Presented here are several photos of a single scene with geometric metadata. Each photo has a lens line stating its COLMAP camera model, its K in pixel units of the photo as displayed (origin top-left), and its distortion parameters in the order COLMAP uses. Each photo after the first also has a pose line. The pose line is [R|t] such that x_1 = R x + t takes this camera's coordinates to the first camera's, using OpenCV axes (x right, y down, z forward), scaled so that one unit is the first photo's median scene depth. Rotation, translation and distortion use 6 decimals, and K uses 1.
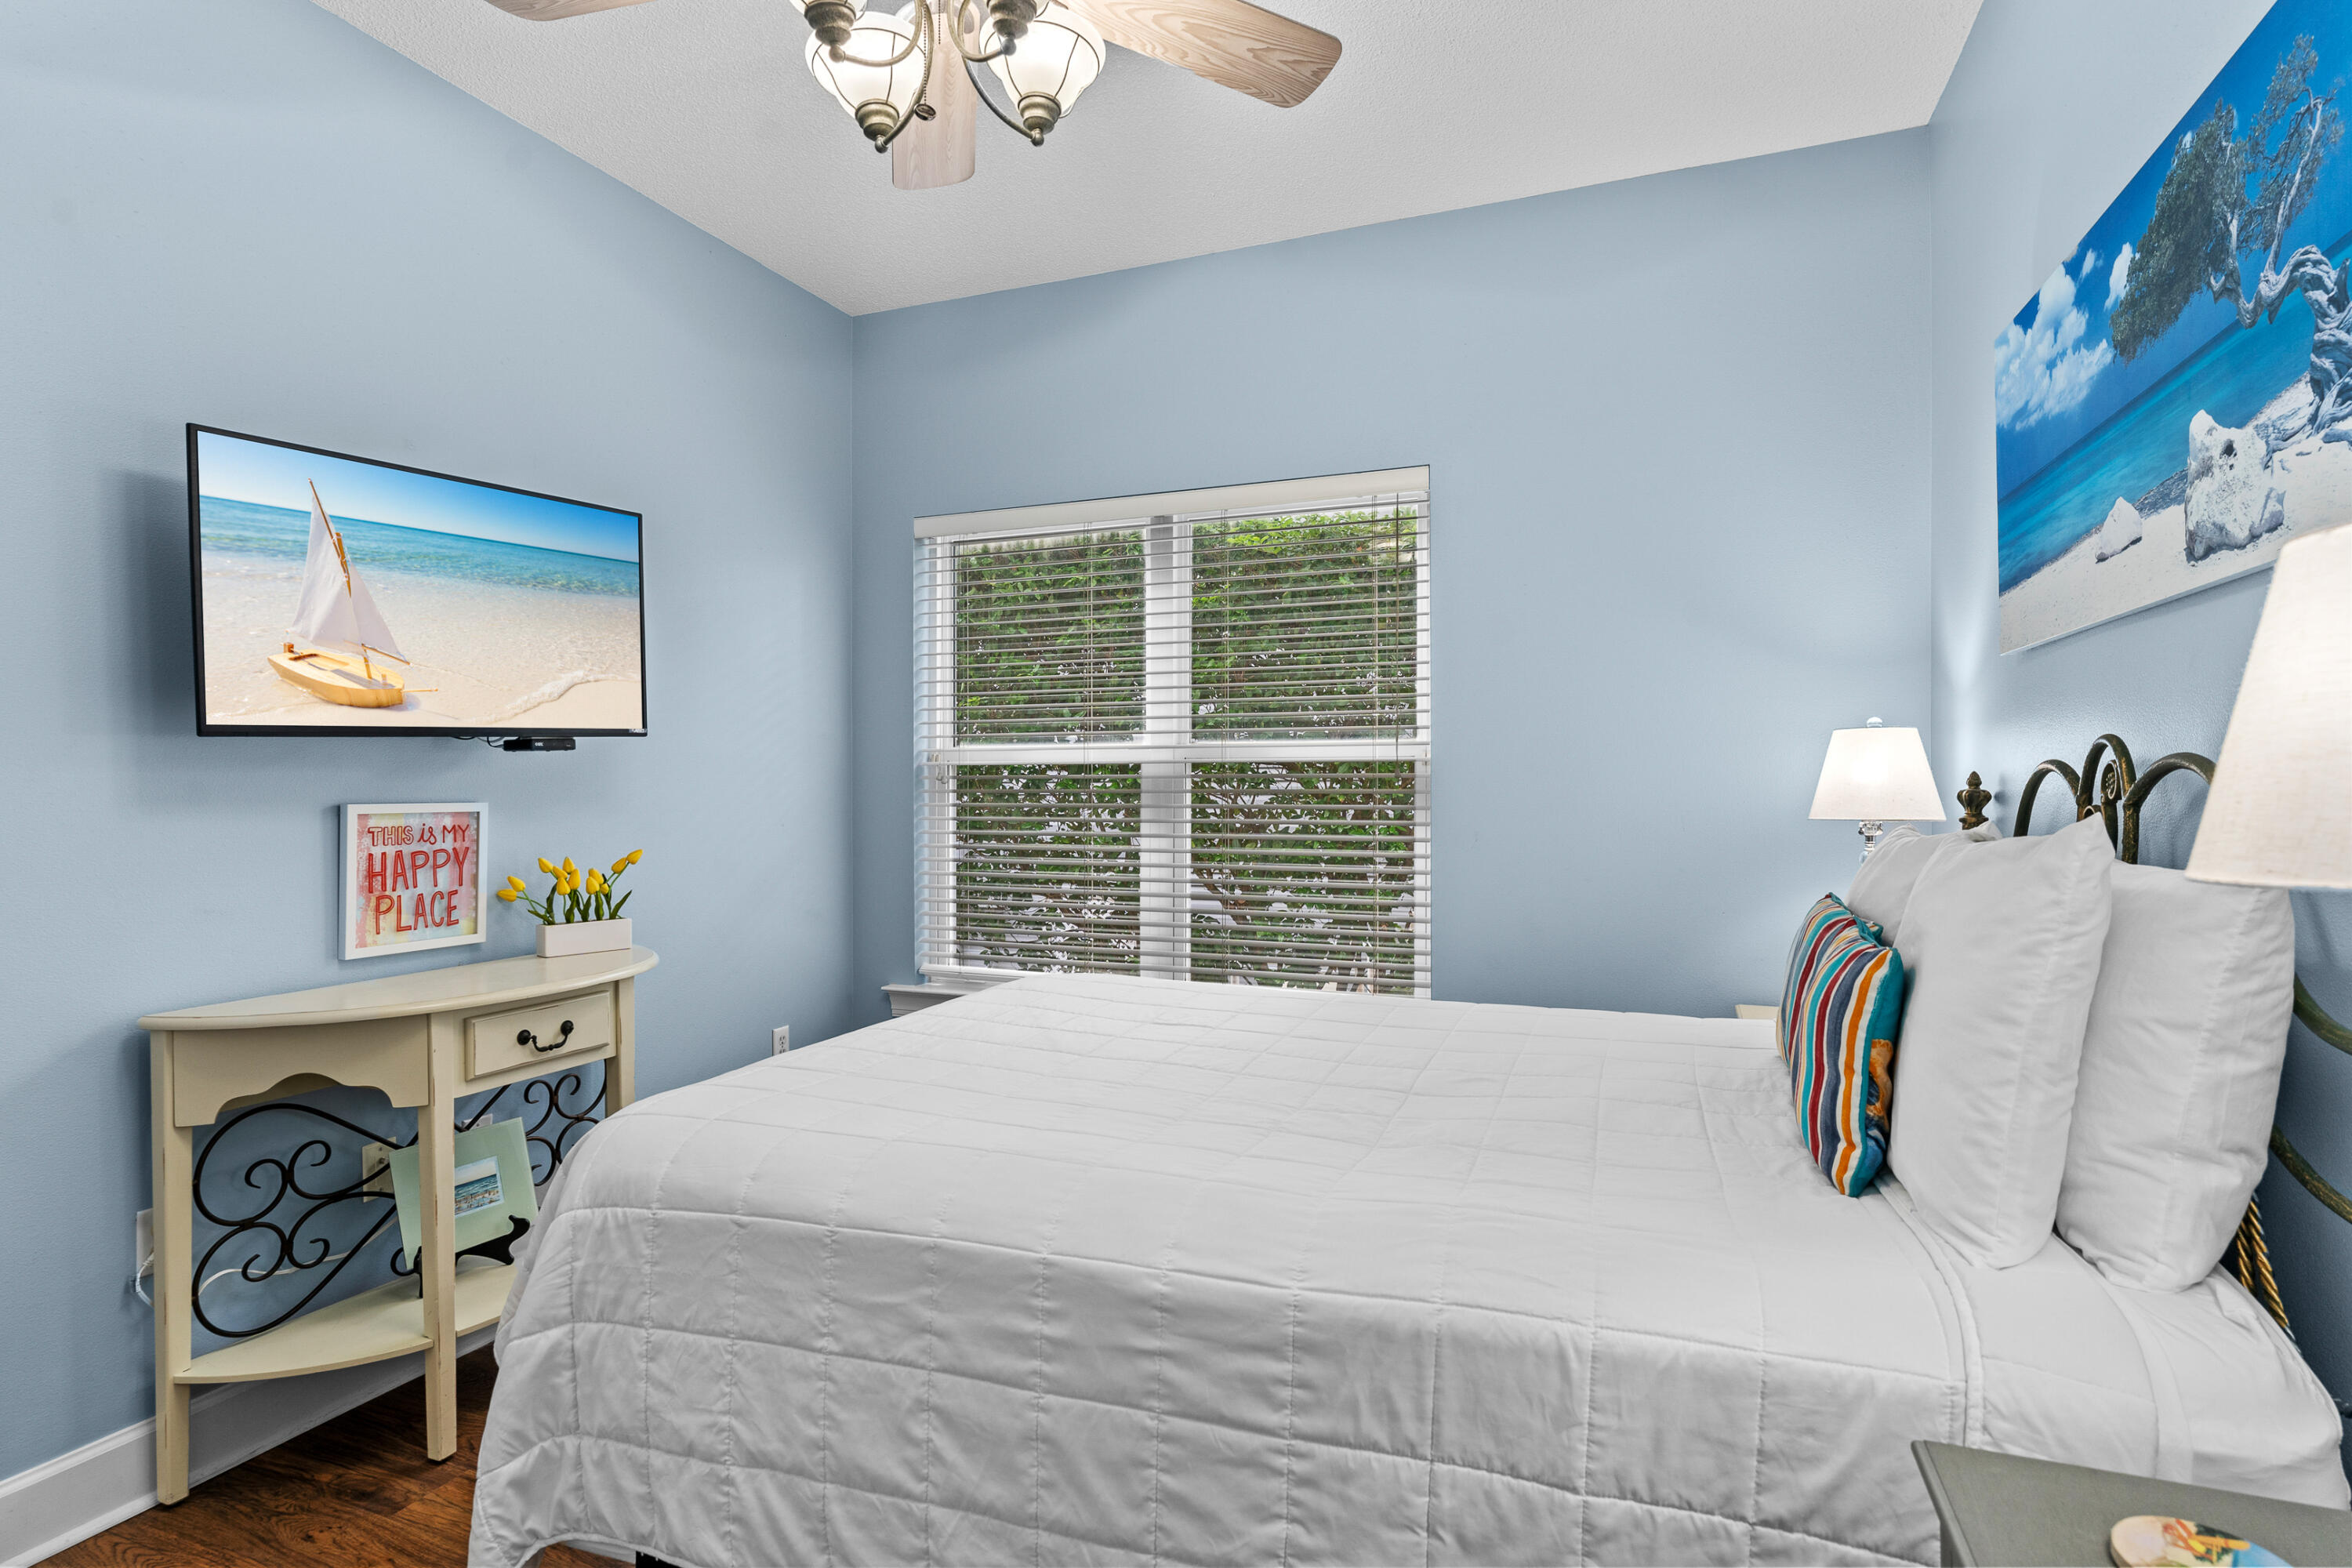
lens RADIAL K [[1205.8, 0, 1177.7], [0, 1205.8, 744.8], [0, 0, 1]] dist [0.000719, 0.000689]
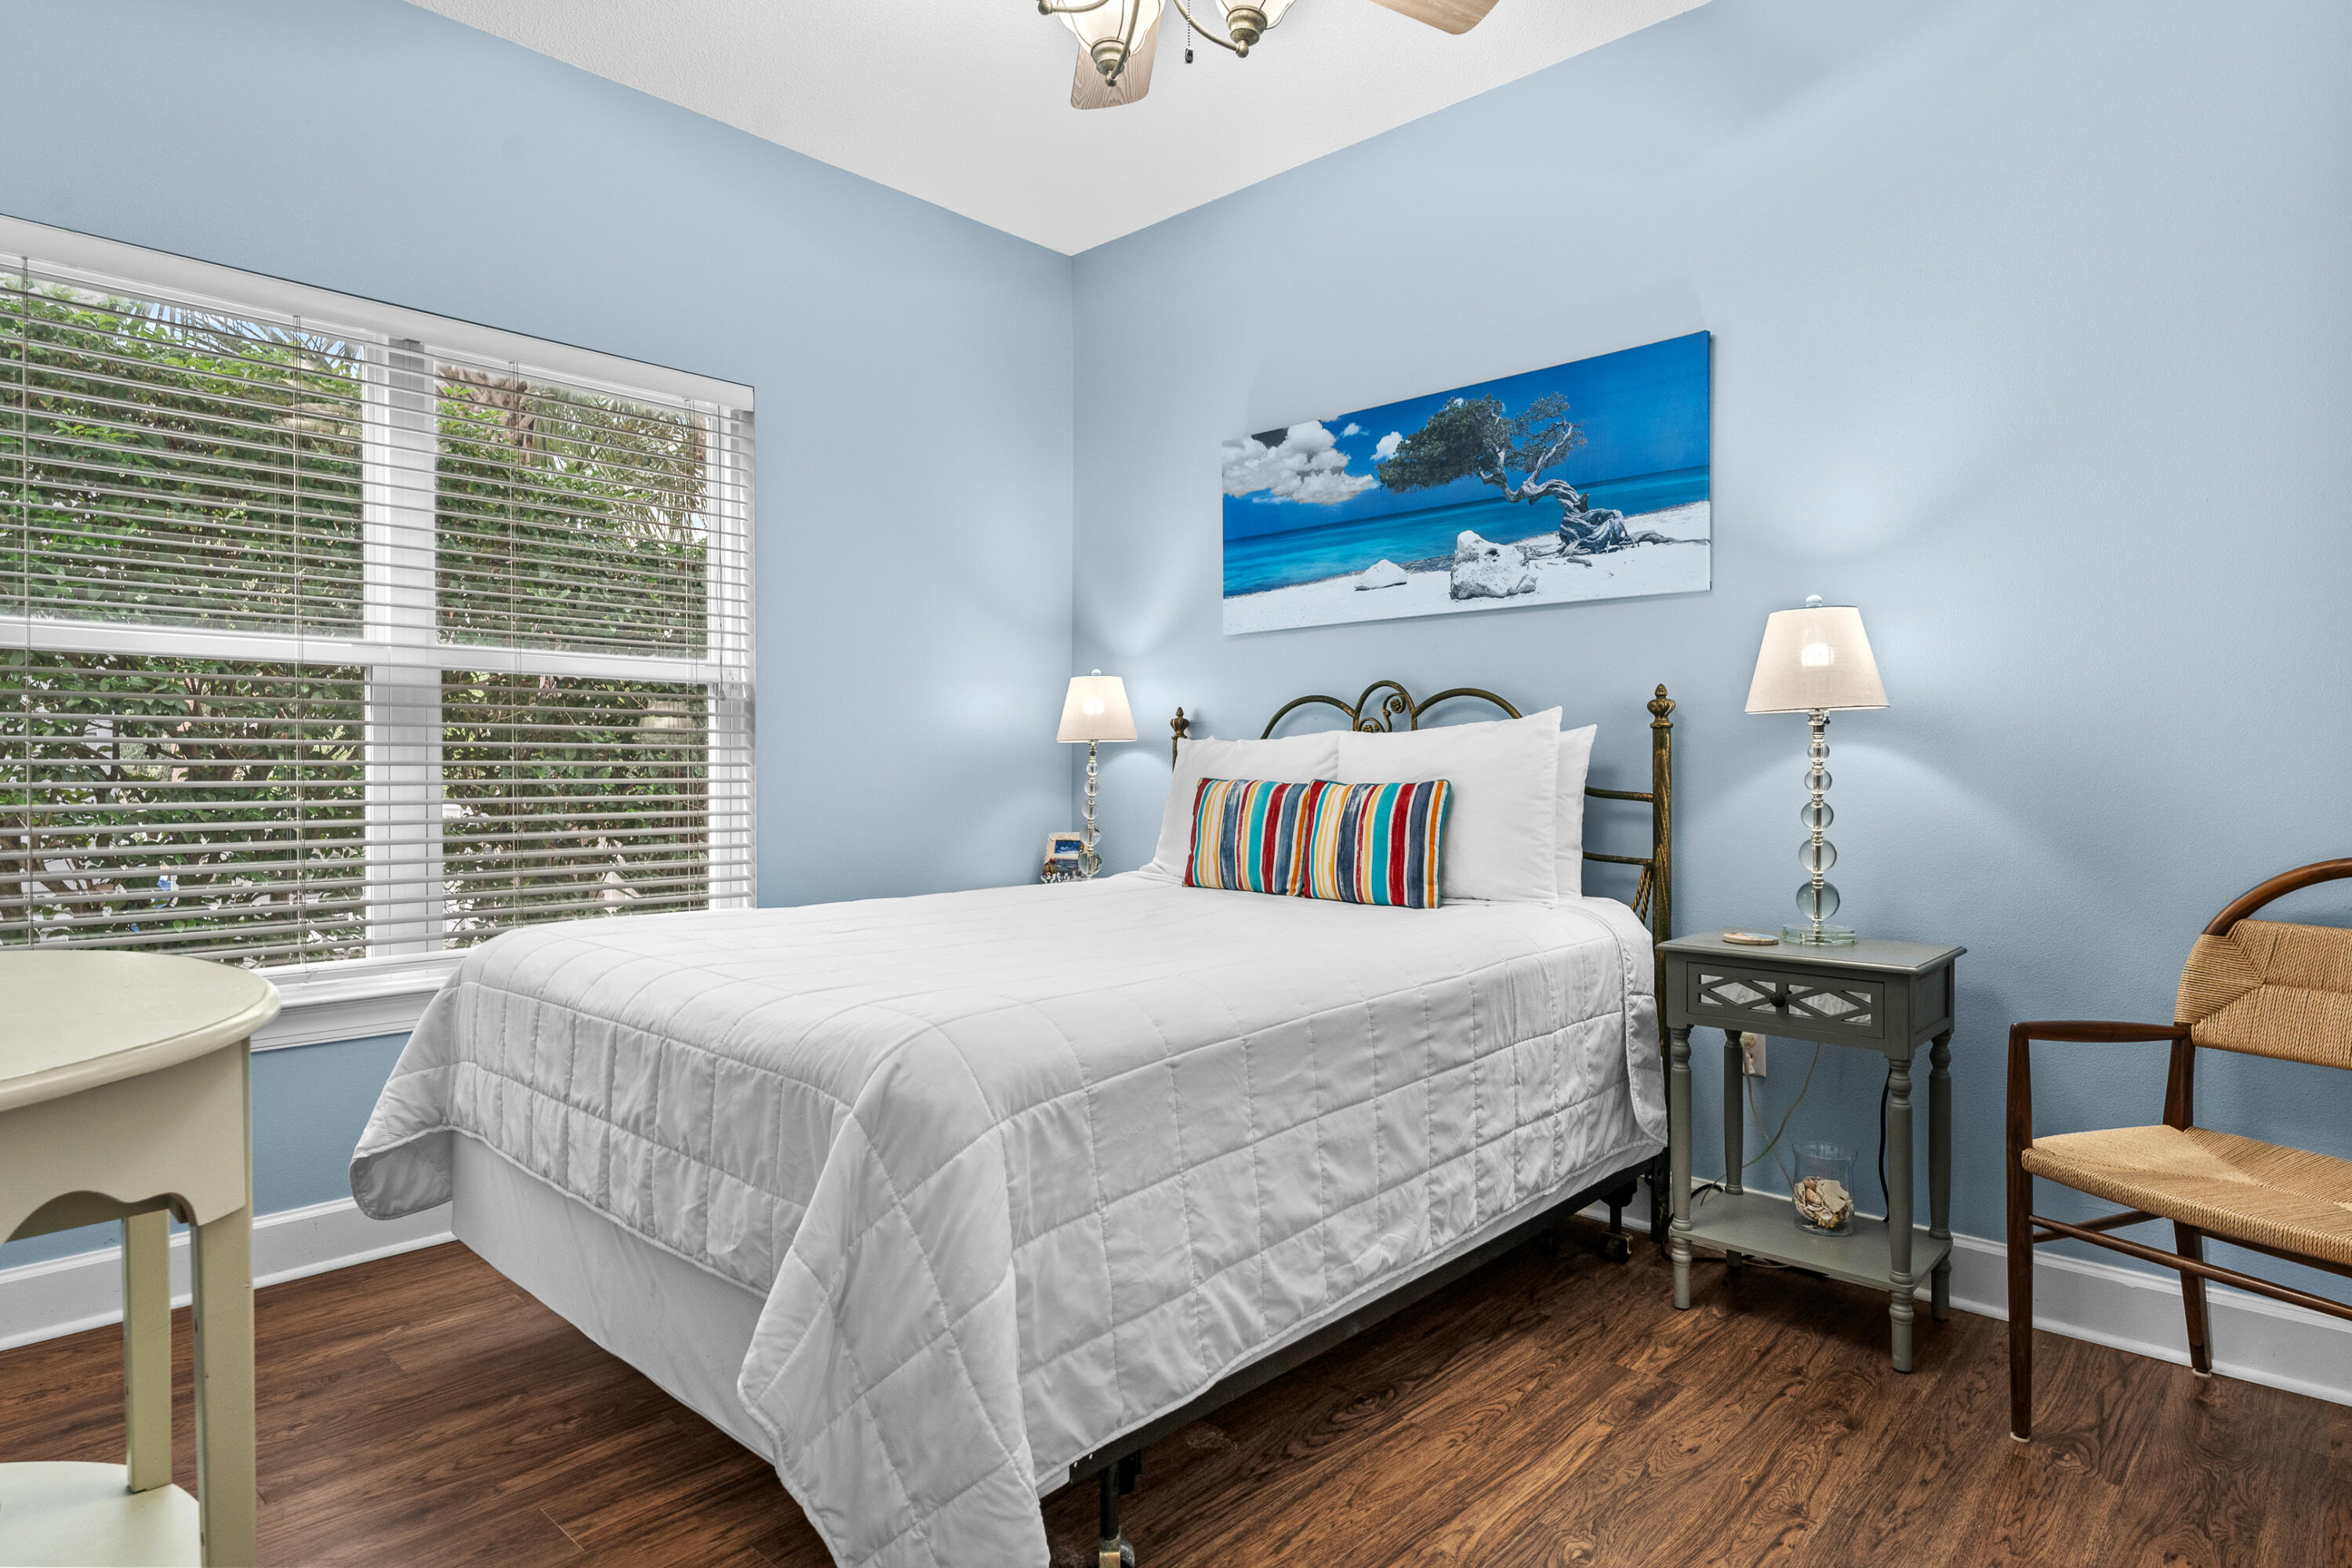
lens RADIAL K [[1302.1, 0, 1177.5], [0, 1302.1, 740.8], [0, 0, 1]] dist [0.002717, 0.000123]
pose [[0.352552, 0.023248, 0.935503, -1.528157], [-0.029033, 0.999482, -0.013897, 0.148867], [-0.935342, -0.022261, 0.353045, 0.663812]]
